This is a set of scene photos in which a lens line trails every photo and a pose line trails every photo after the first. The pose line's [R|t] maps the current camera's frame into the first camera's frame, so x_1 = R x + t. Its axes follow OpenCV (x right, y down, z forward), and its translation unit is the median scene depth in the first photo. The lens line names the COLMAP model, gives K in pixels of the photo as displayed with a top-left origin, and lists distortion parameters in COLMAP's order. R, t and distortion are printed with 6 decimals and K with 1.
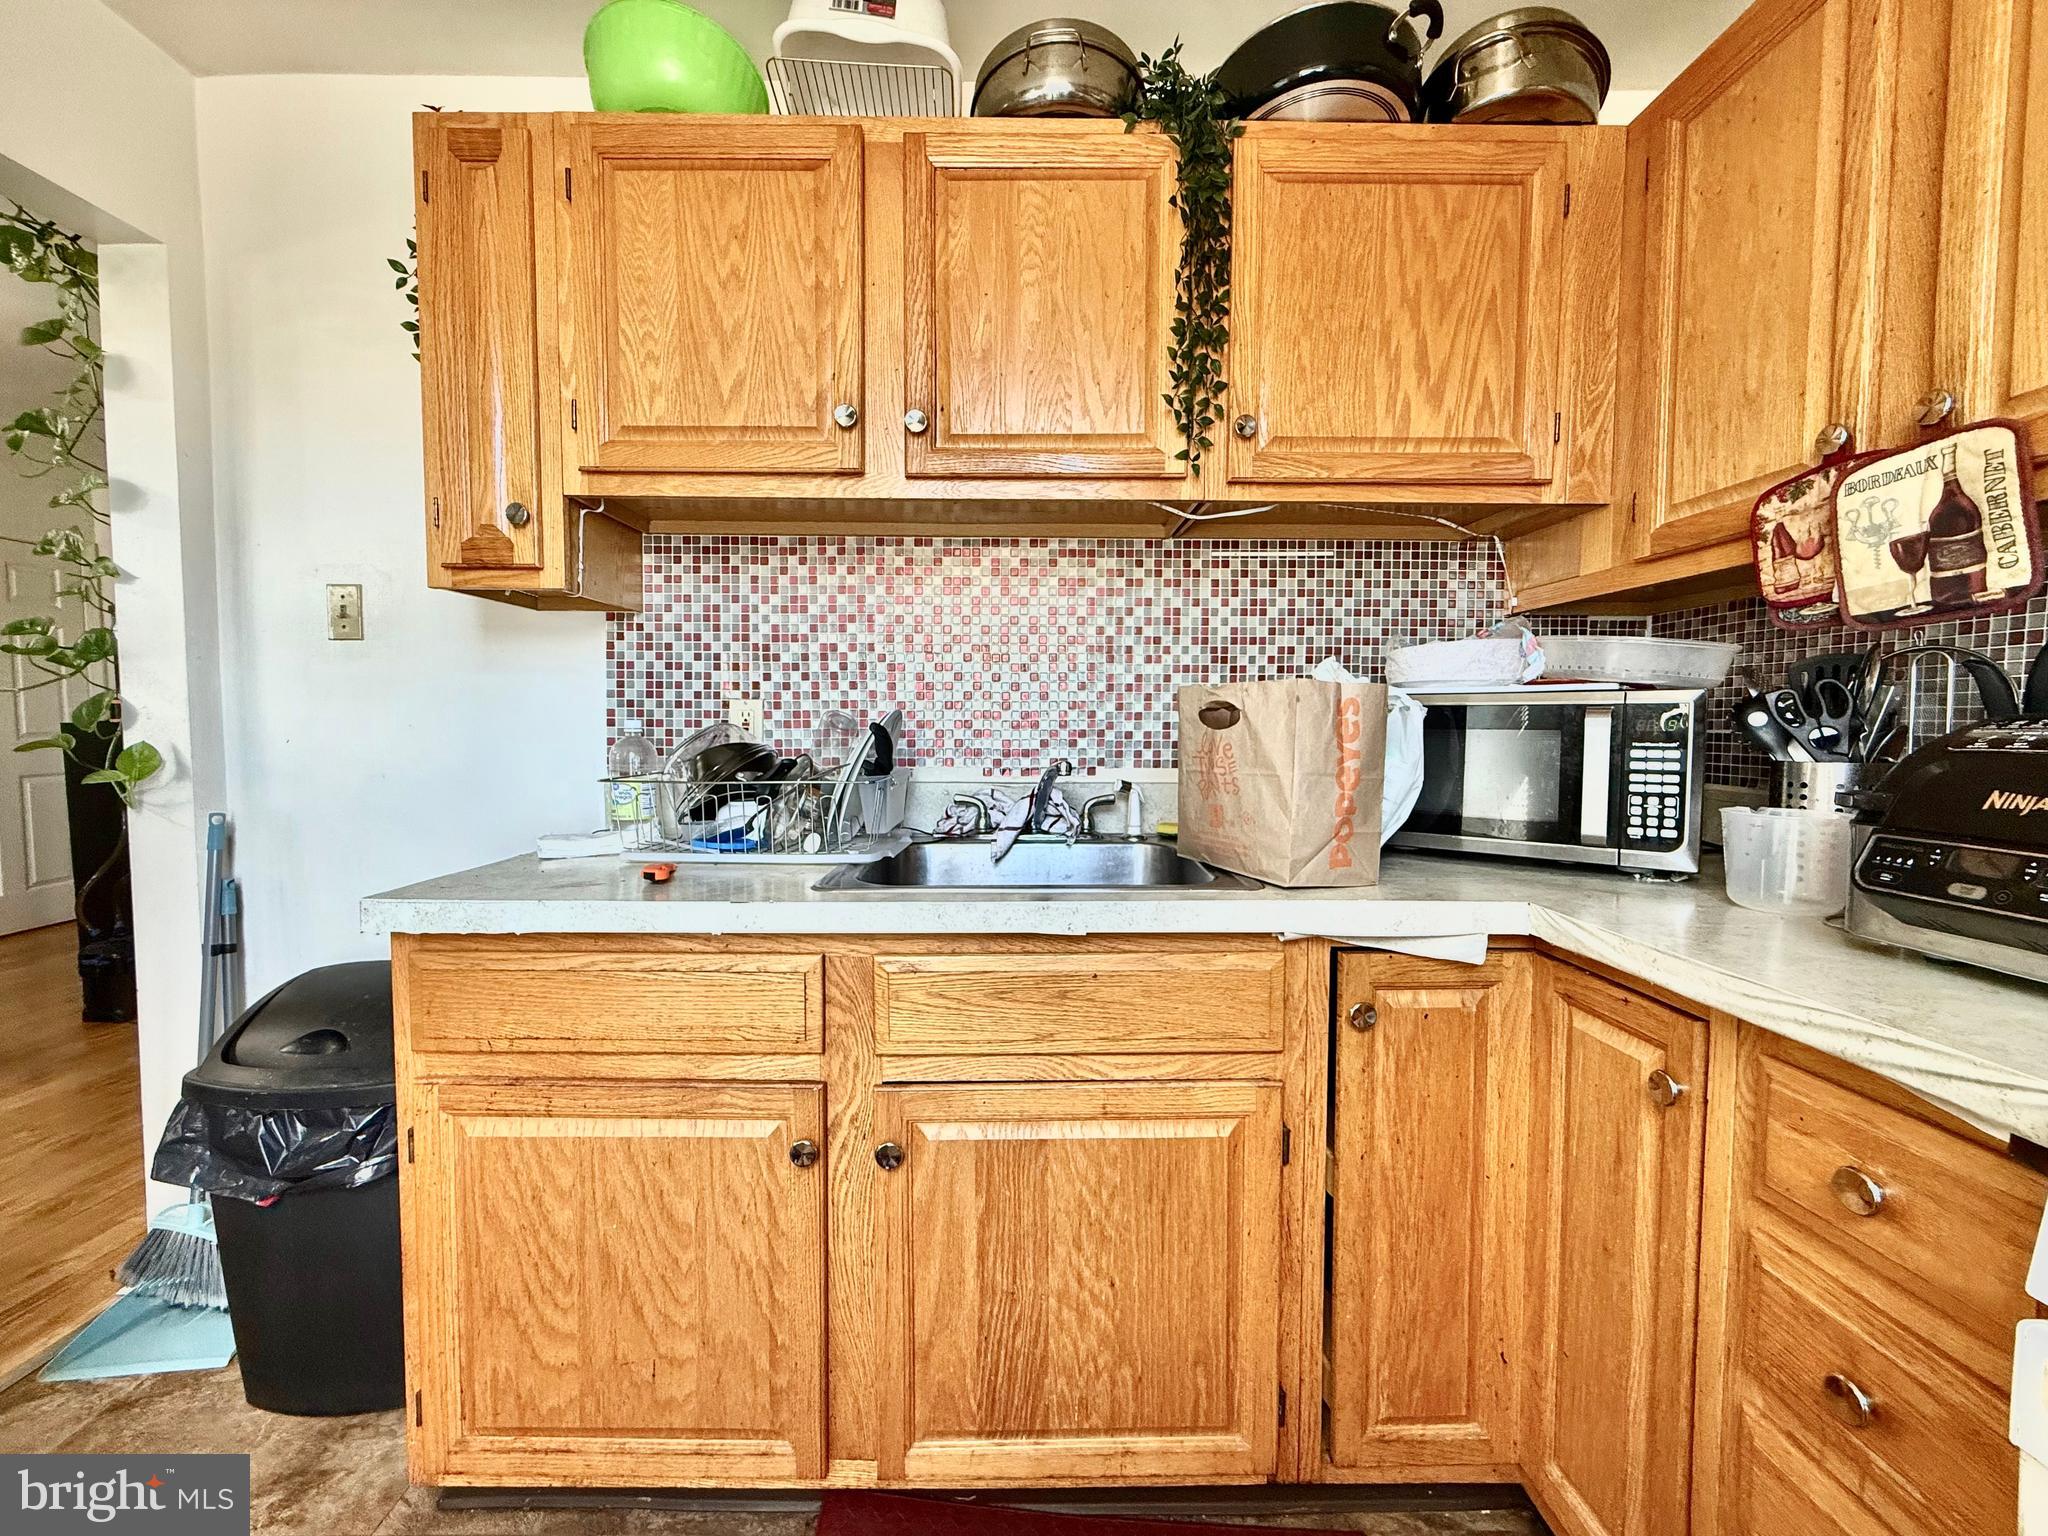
lens RADIAL K [[818.1, 0, 1019.0], [0, 818.1, 763.1], [0, 0, 1]] dist [0.000323, 0.000118]
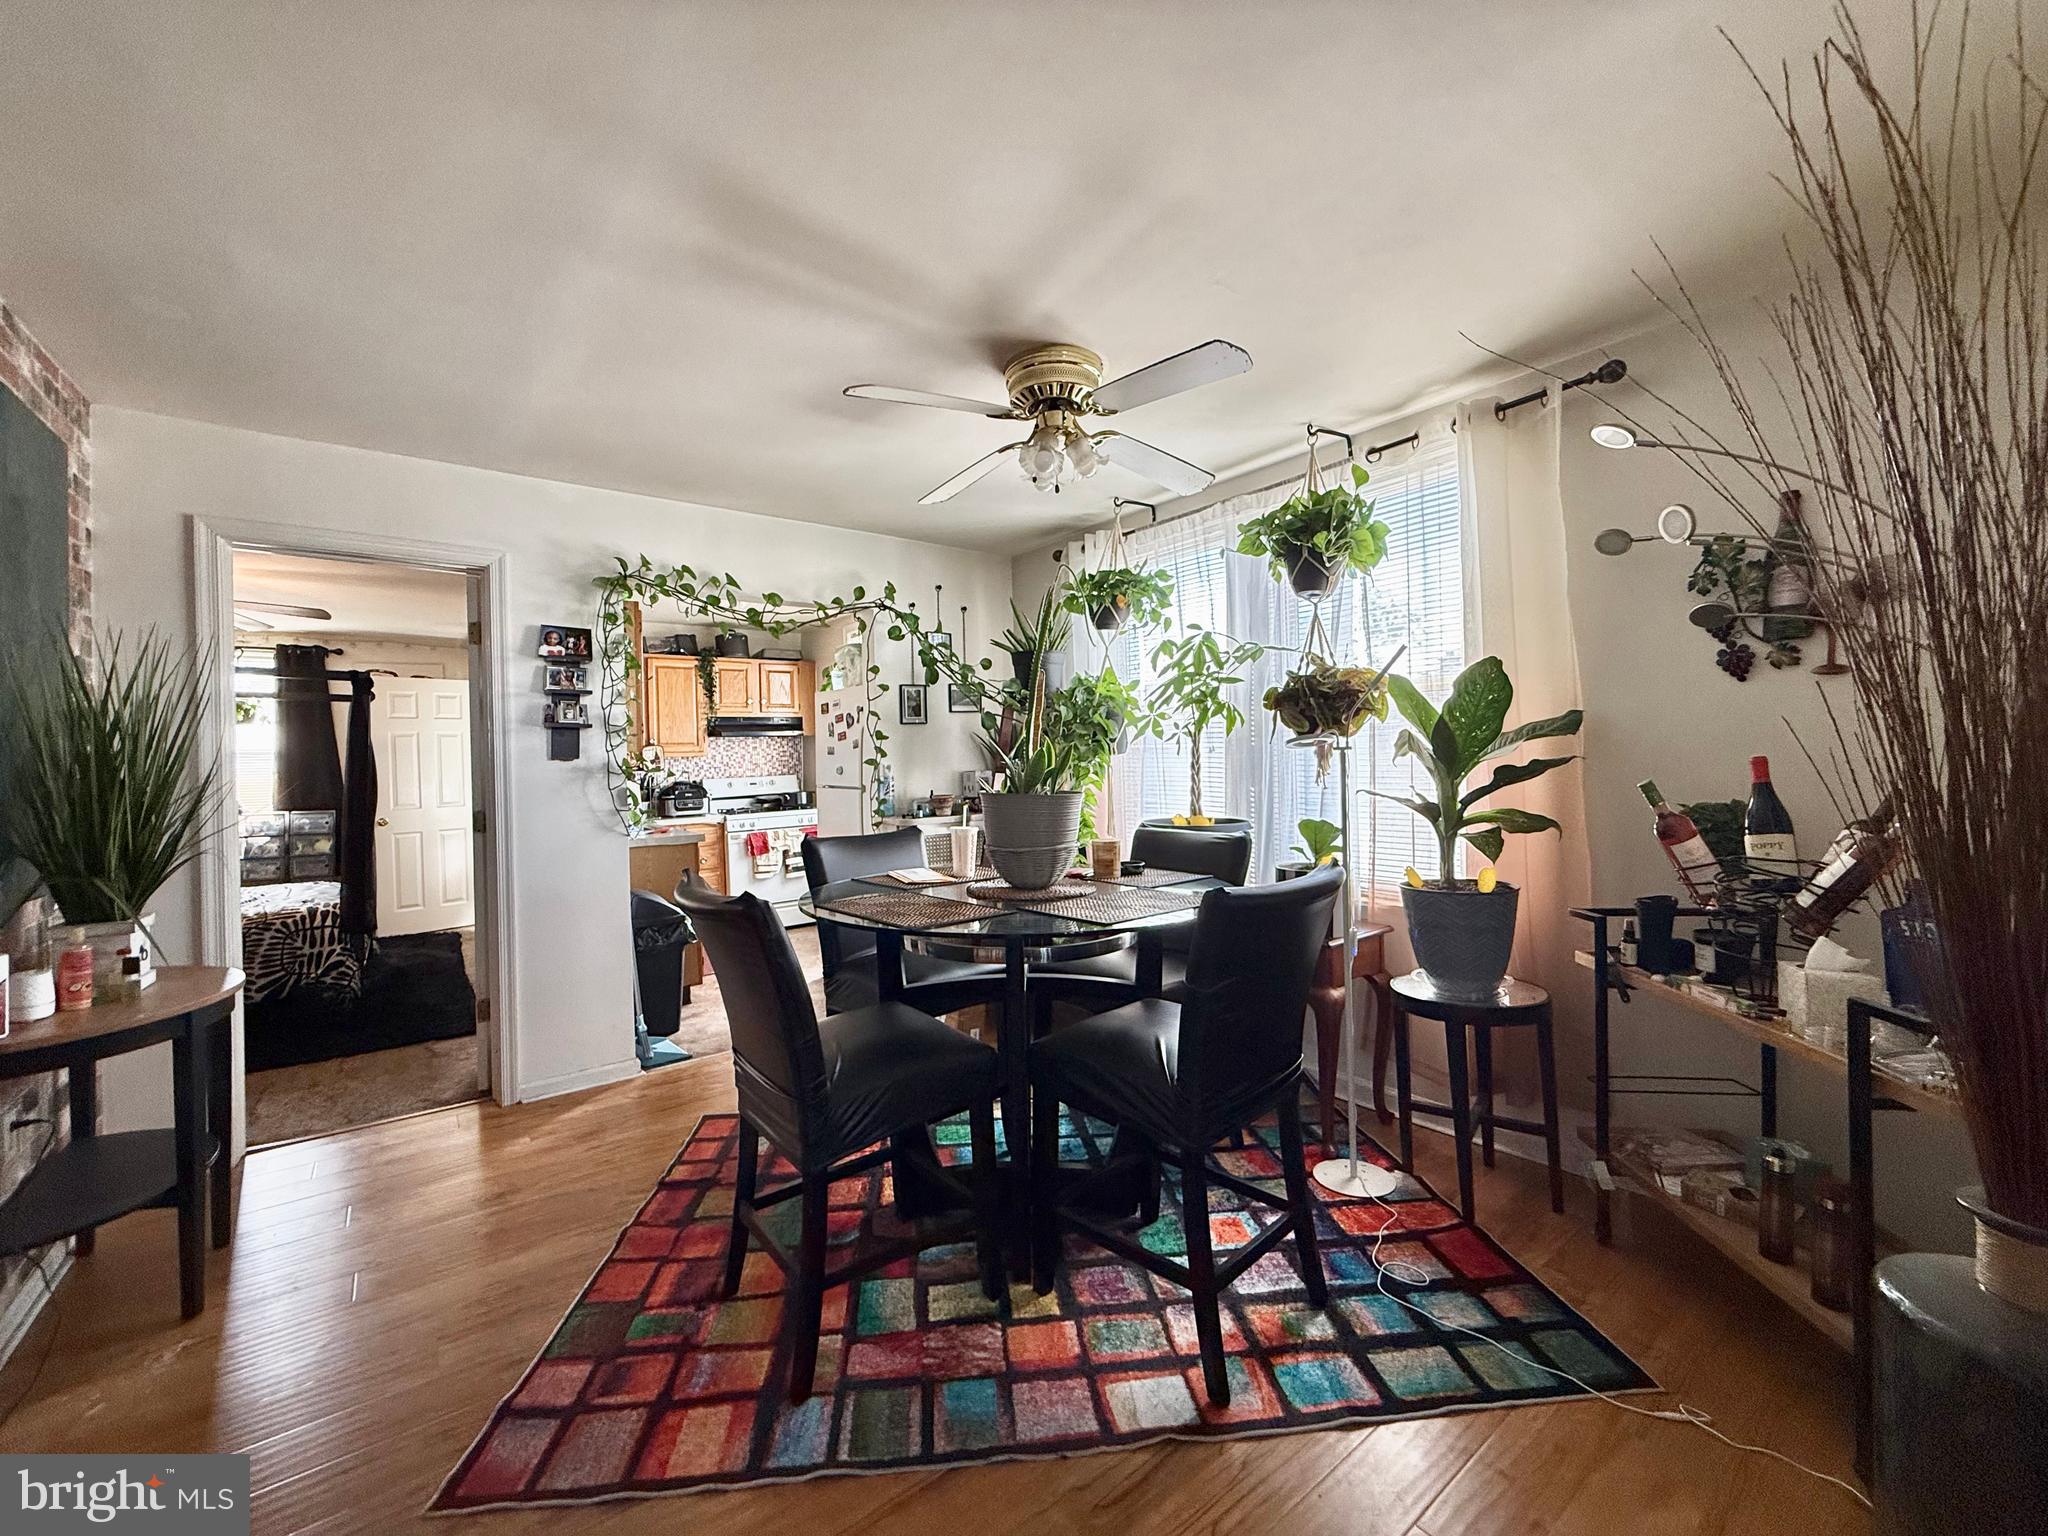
lens RADIAL K [[818.1, 0, 1019.3], [0, 818.1, 763.5], [0, 0, 1]] dist [0.000323, 0.000118]
pose [[-0.600090, 0.007800, 0.799894, -4.748092], [0.063283, 0.997281, 0.037751, -0.234906], [-0.797425, 0.073273, -0.598953, 2.029085]]
